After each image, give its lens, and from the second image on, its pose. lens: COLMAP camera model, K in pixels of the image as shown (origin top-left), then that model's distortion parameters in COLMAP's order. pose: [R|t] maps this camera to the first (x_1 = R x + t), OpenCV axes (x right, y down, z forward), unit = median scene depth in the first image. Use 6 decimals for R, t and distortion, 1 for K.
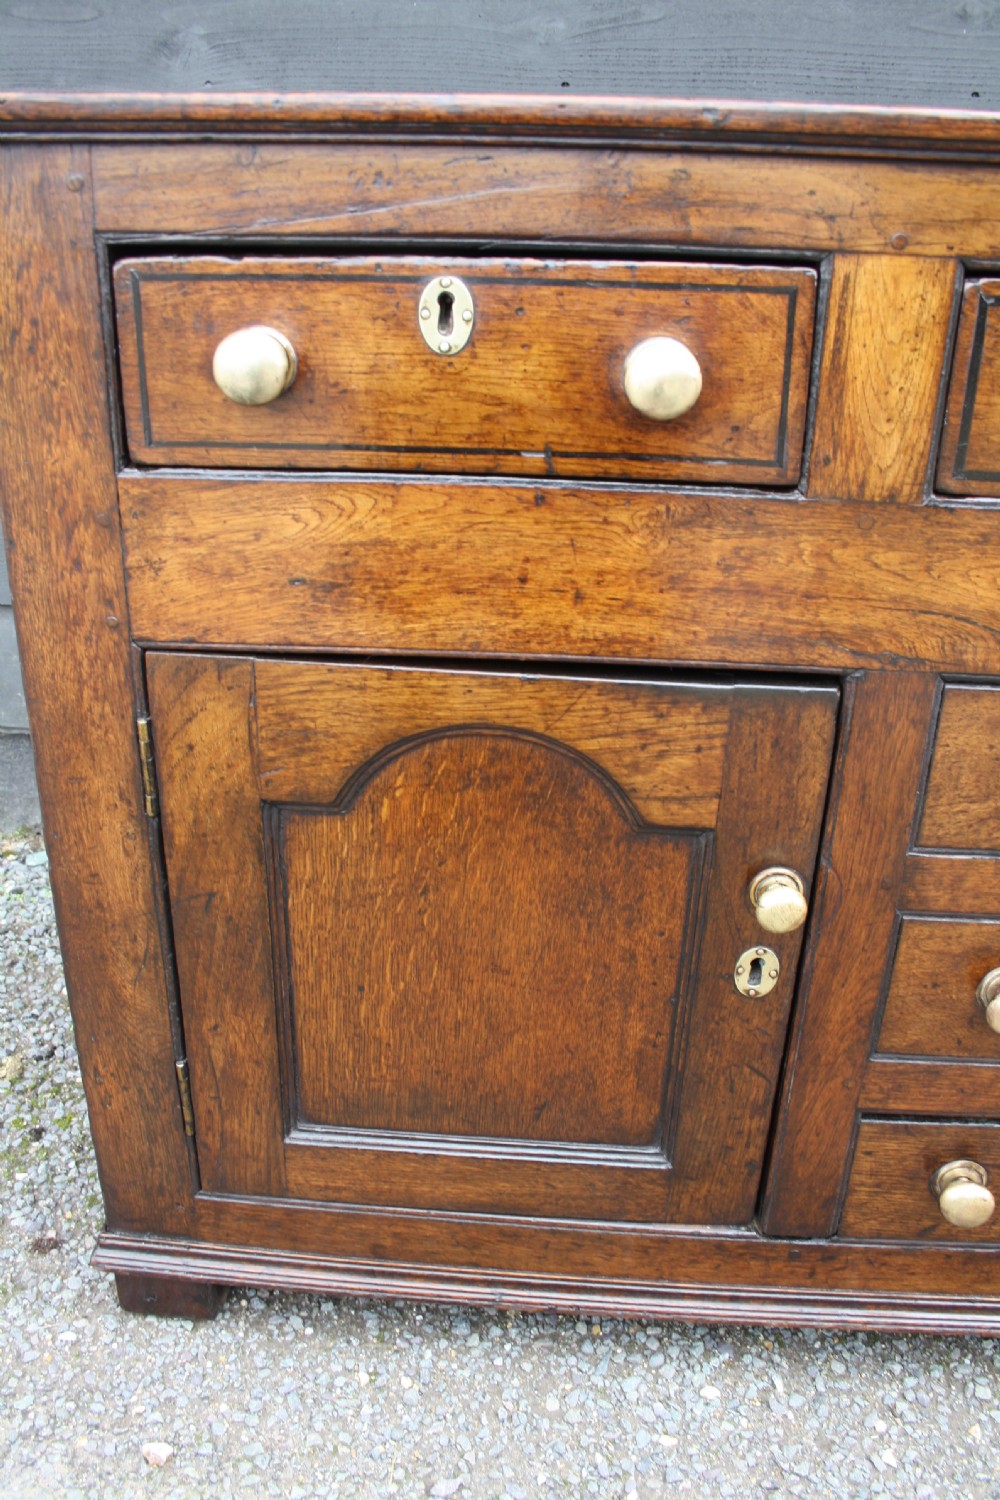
lens RADIAL K [[1237.1, 0, 499.1], [0, 1237.1, 773.1], [0, 0, 1]] dist [-0.152846, 0.126430]
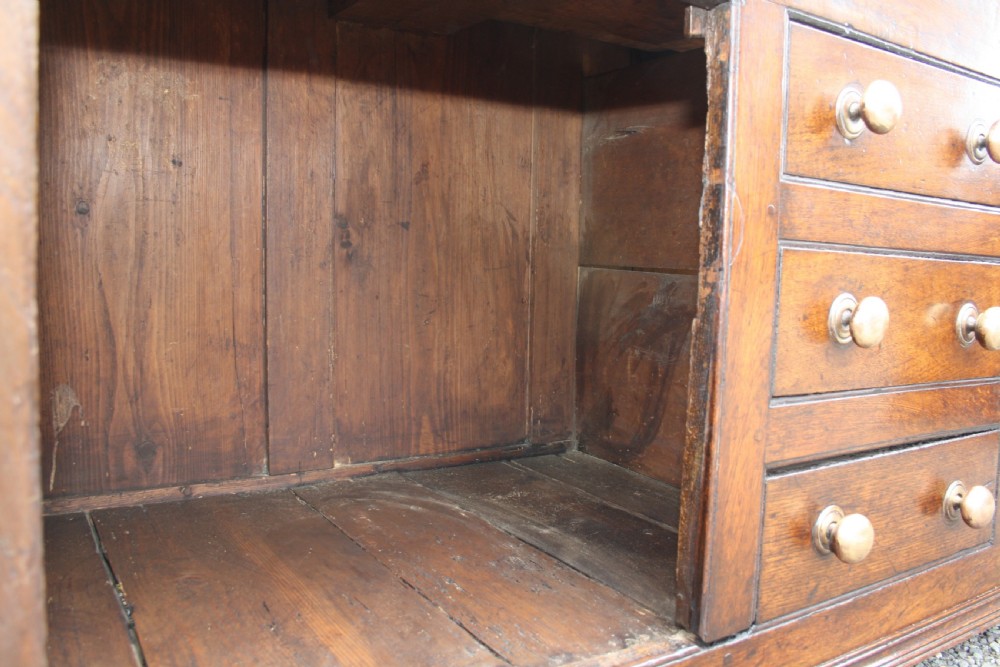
lens RADIAL K [[824.7, 0, 505.8], [0, 824.7, 334.7], [0, 0, 1]] dist [-0.152846, 0.126430]
pose [[0.803626, -0.050892, 0.592954, -0.308823], [0.238225, 0.940541, -0.242140, 0.313810], [-0.545374, 0.335847, 0.767967, 0.604680]]
